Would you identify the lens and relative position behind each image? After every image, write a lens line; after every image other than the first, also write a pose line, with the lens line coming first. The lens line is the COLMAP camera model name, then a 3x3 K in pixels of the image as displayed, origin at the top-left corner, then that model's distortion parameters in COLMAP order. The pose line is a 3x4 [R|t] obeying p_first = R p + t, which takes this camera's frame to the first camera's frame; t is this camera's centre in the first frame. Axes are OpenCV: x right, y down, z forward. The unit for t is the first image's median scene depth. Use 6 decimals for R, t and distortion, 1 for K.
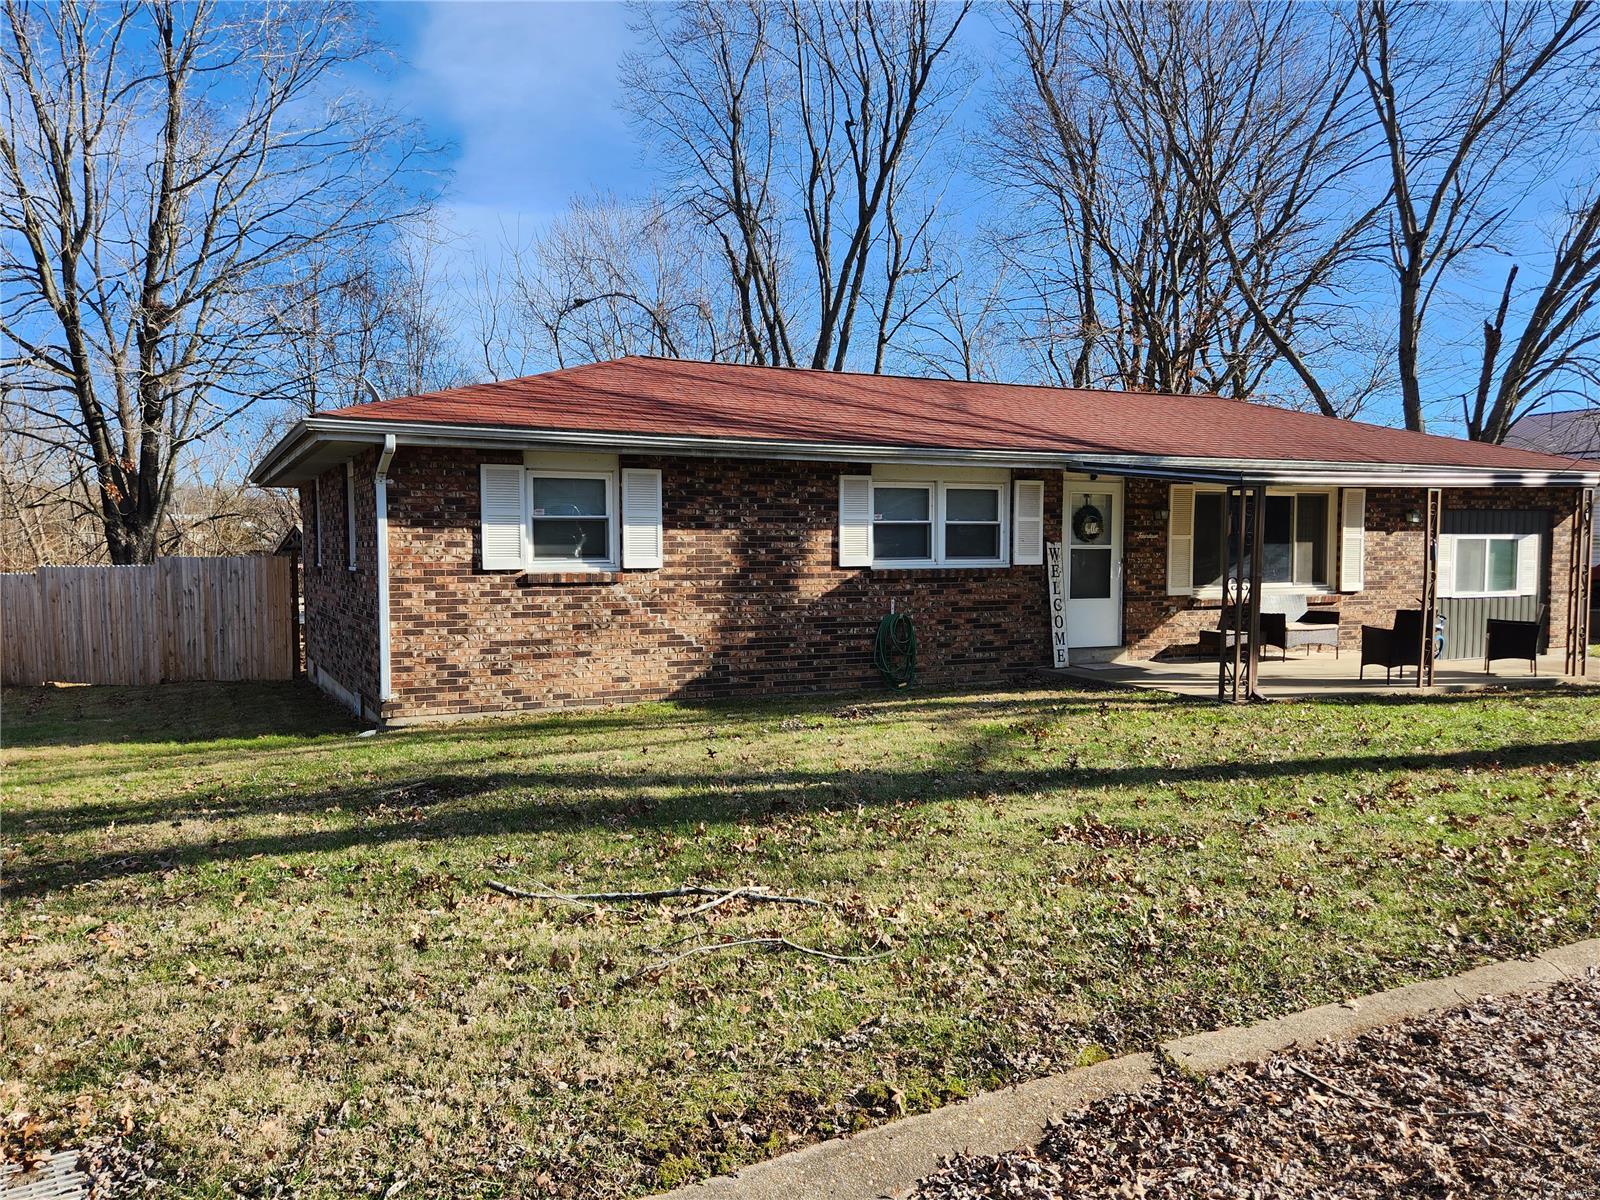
lens RADIAL K [[1184.1, 0, 800.0], [0, 1184.1, 600.0], [0, 0, 1]] dist [0.080841, -0.068961]
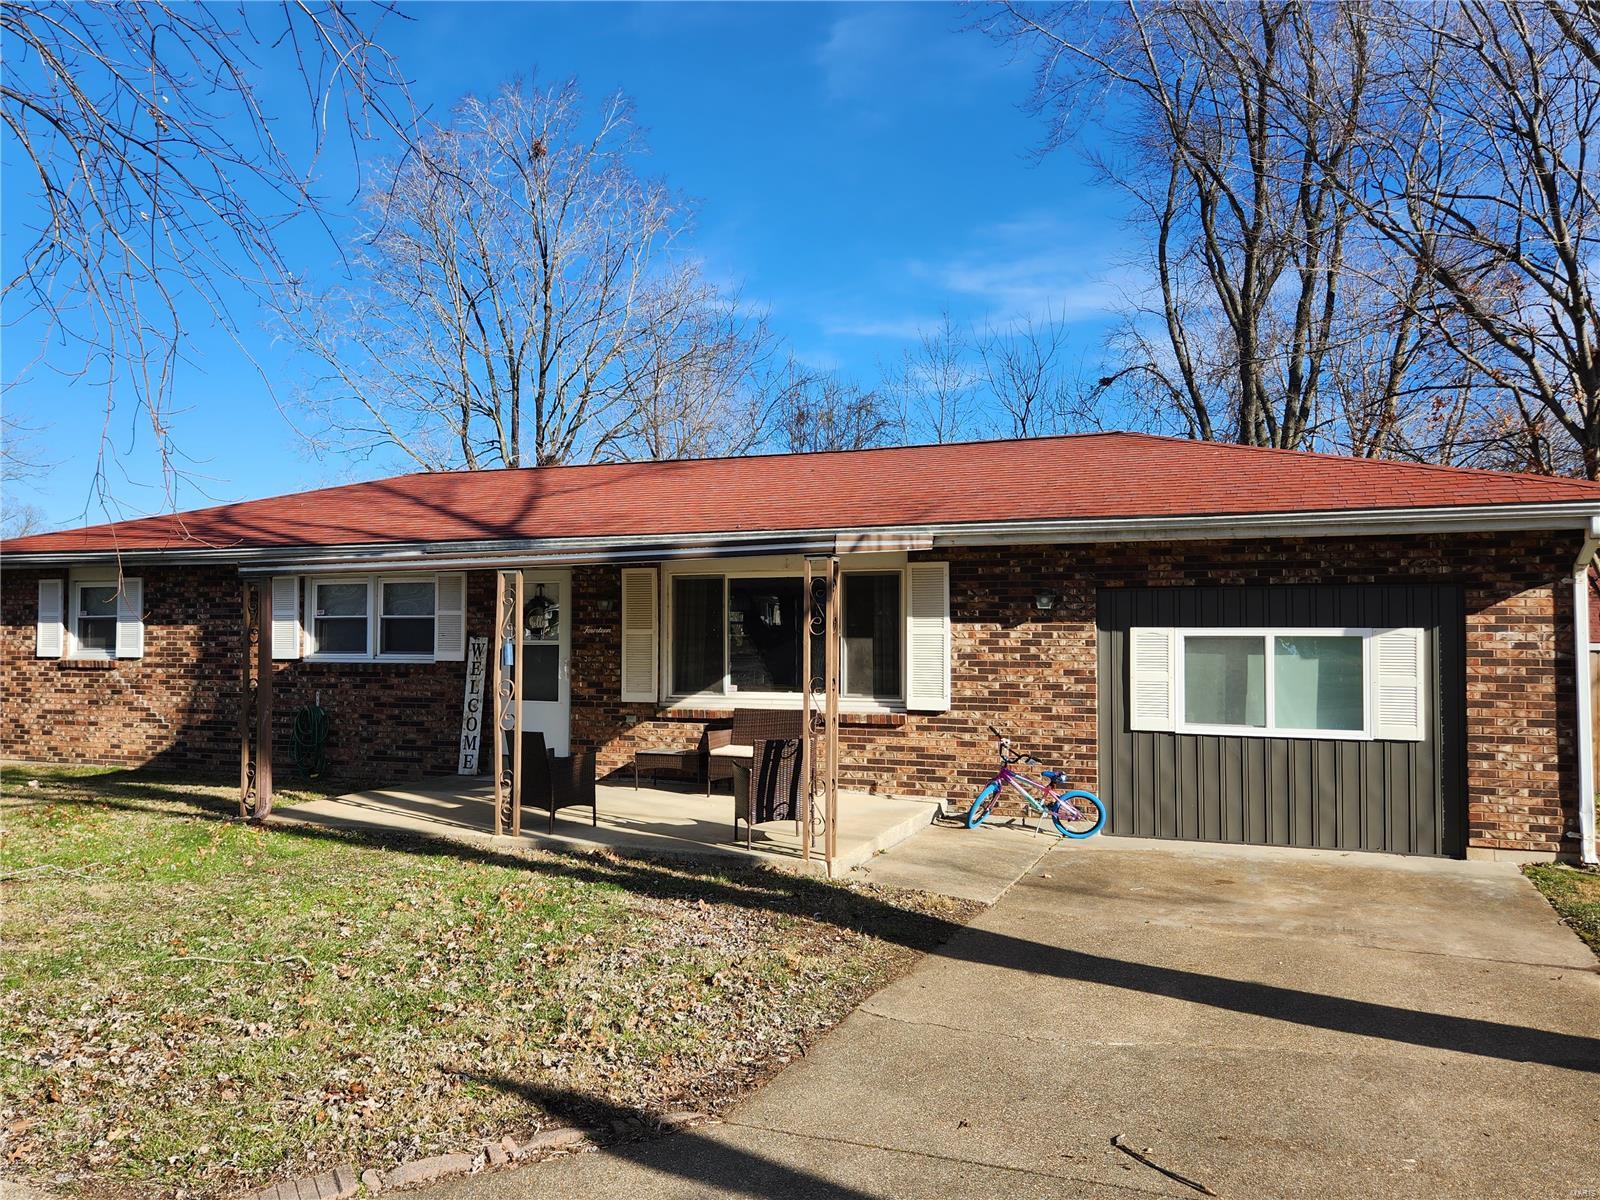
lens RADIAL K [[1184.1, 0, 800.0], [0, 1184.1, 600.0], [0, 0, 1]] dist [0.080841, -0.068961]
pose [[0.667936, -0.020452, -0.743937, 1.262333], [-0.038774, 0.997308, -0.062230, -0.034922], [0.743208, 0.070412, 0.665346, 0.672246]]
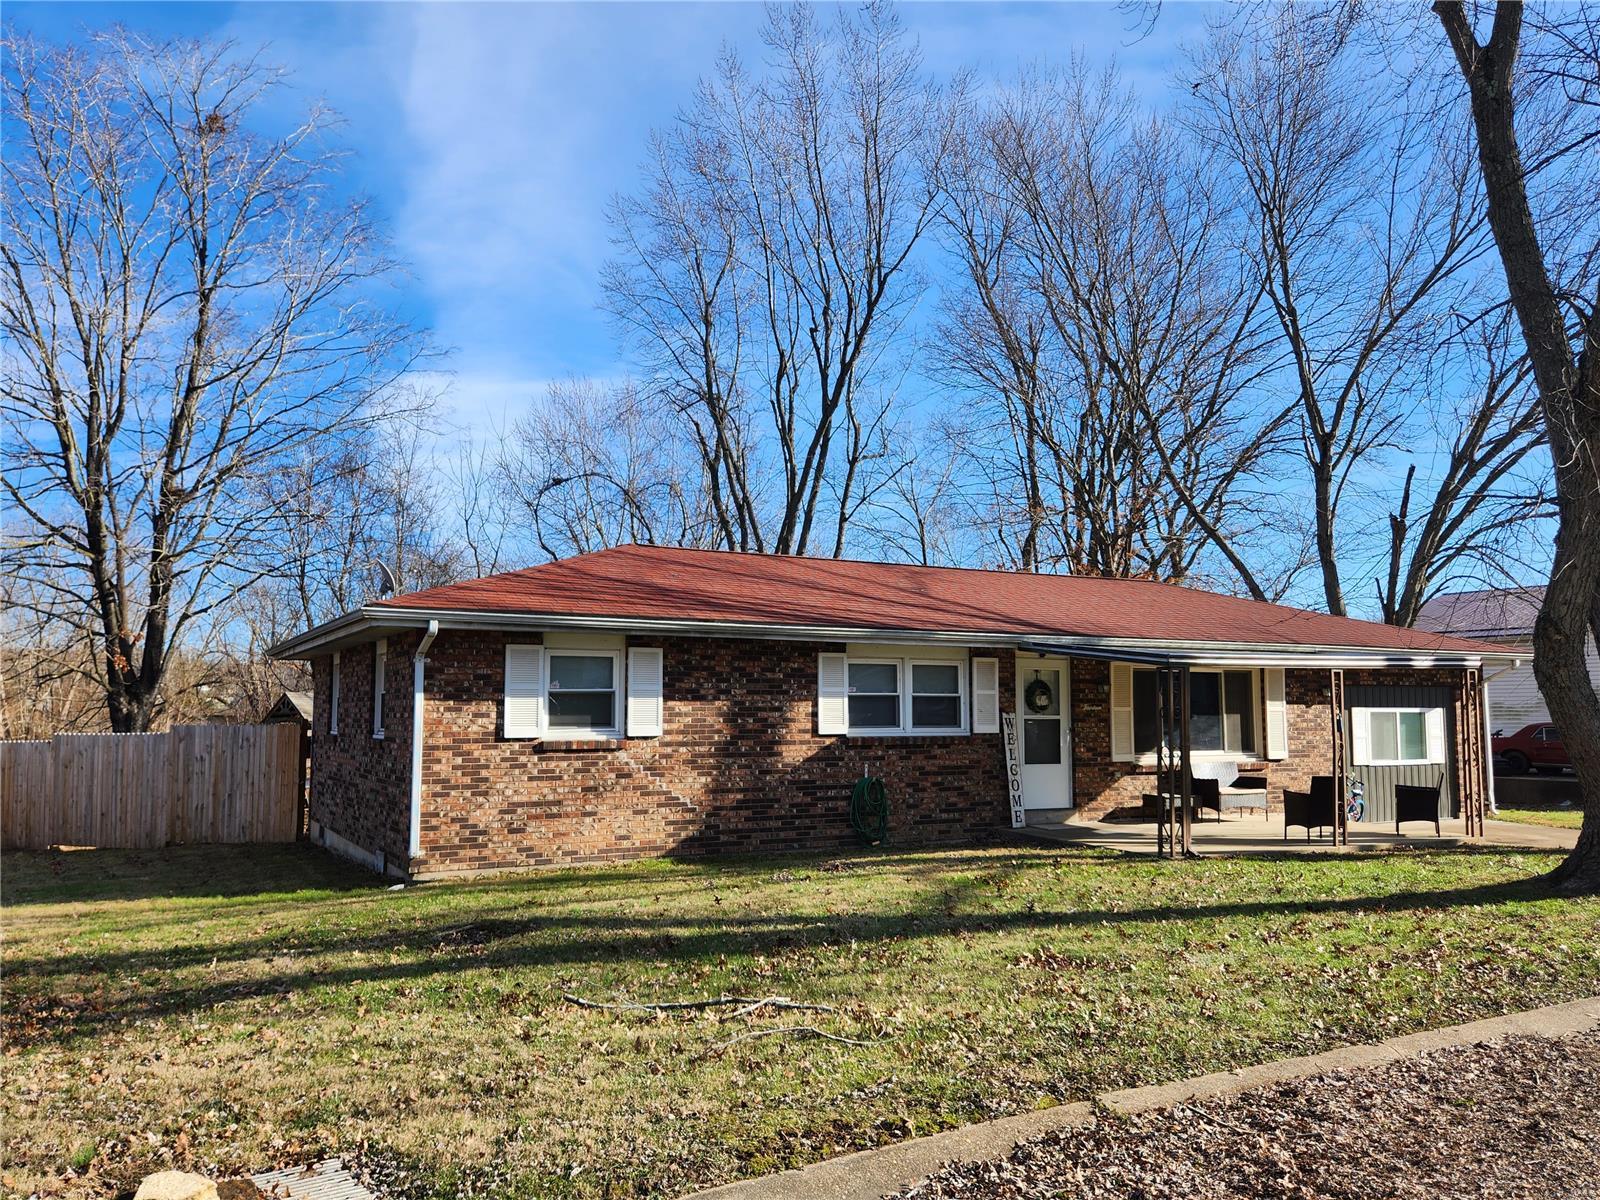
lens RADIAL K [[1145.2, 0, 785.6], [0, 1145.2, 600.4], [0, 0, 1]] dist [0.079192, -0.078543]
pose [[0.999813, 0.004021, 0.018910, -0.020035], [-0.001311, 0.989978, -0.141213, -0.000664], [-0.019288, 0.141162, 0.989799, -0.094701]]
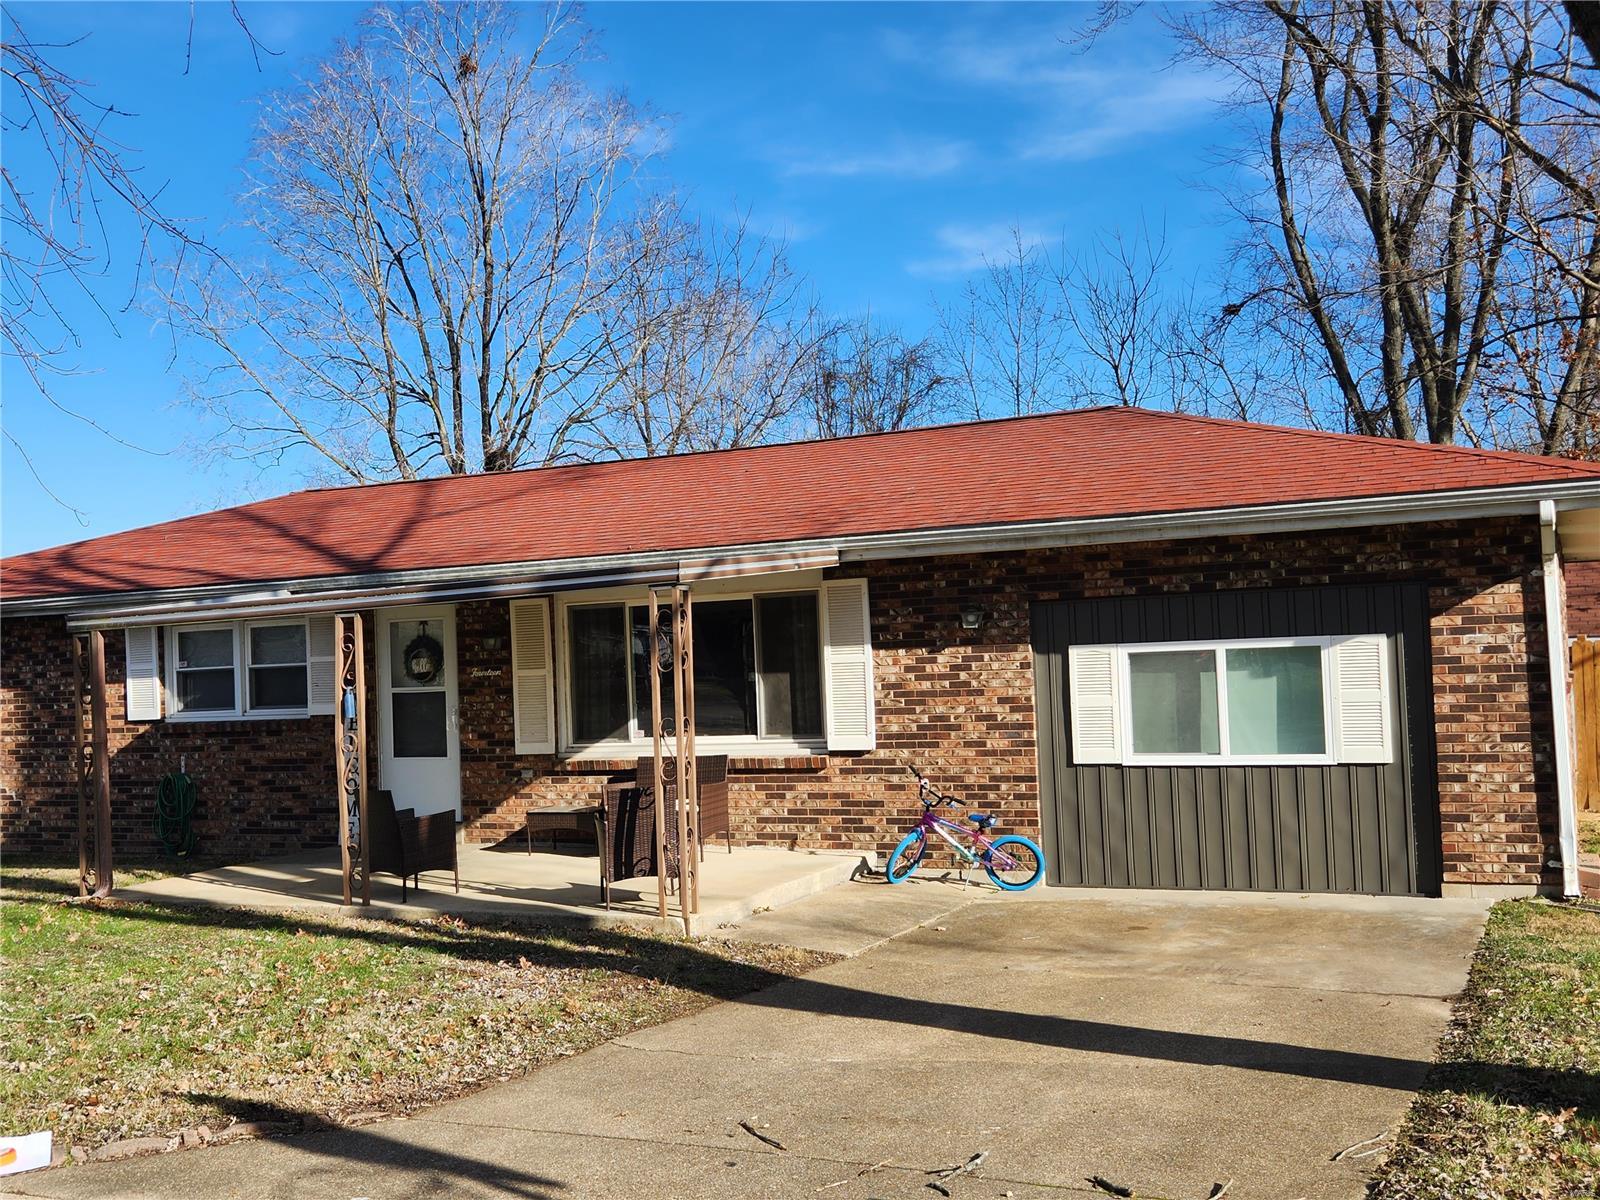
lens RADIAL K [[1613.4, 0, 800.0], [0, 1613.4, 600.0], [0, 0, 1]] dist [0.073698, -0.031622]
pose [[0.615983, -0.054004, -0.785906, 1.482383], [0.000895, 0.997695, -0.067855, -0.037887], [0.787759, 0.041095, 0.614611, 0.666637]]
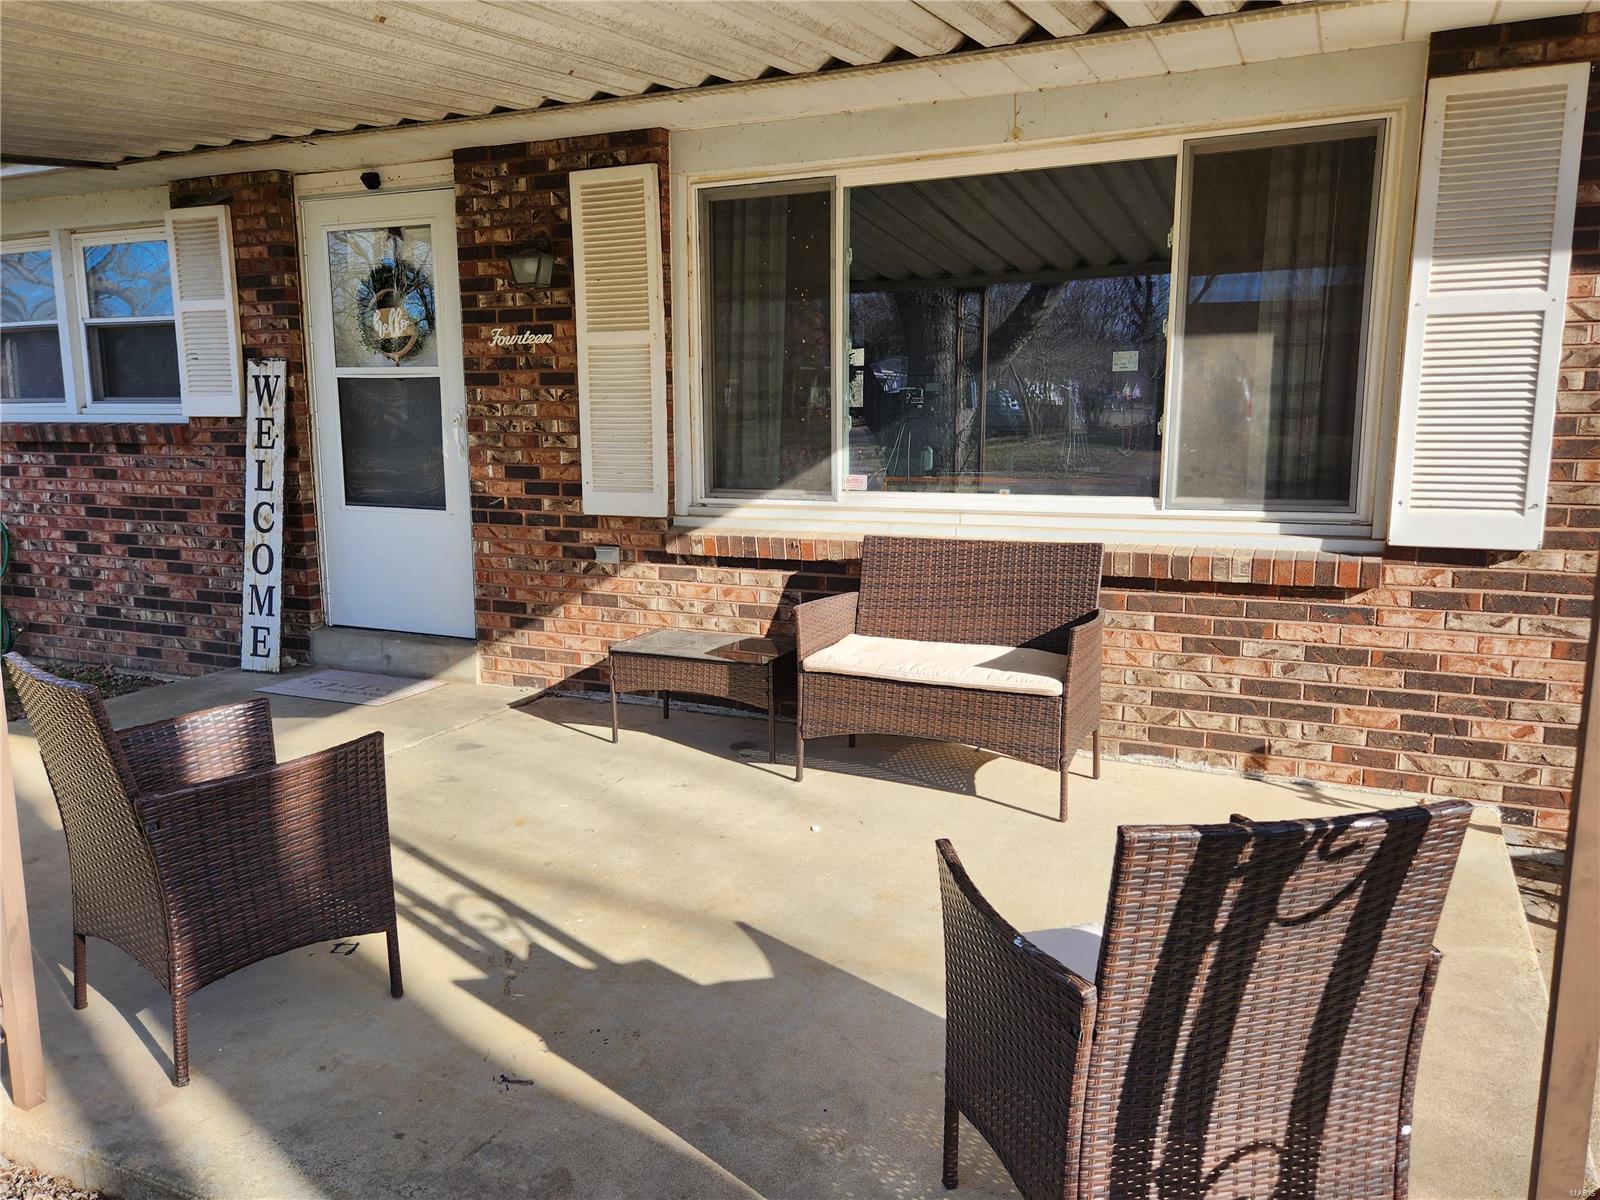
lens RADIAL K [[1184.1, 0, 800.0], [0, 1184.1, 600.0], [0, 0, 1]] dist [0.080841, -0.068961]
pose [[0.623459, 0.116197, -0.773174, 0.768834], [-0.037681, 0.992211, 0.118730, -0.027738], [0.780948, -0.044889, 0.622981, 1.044996]]
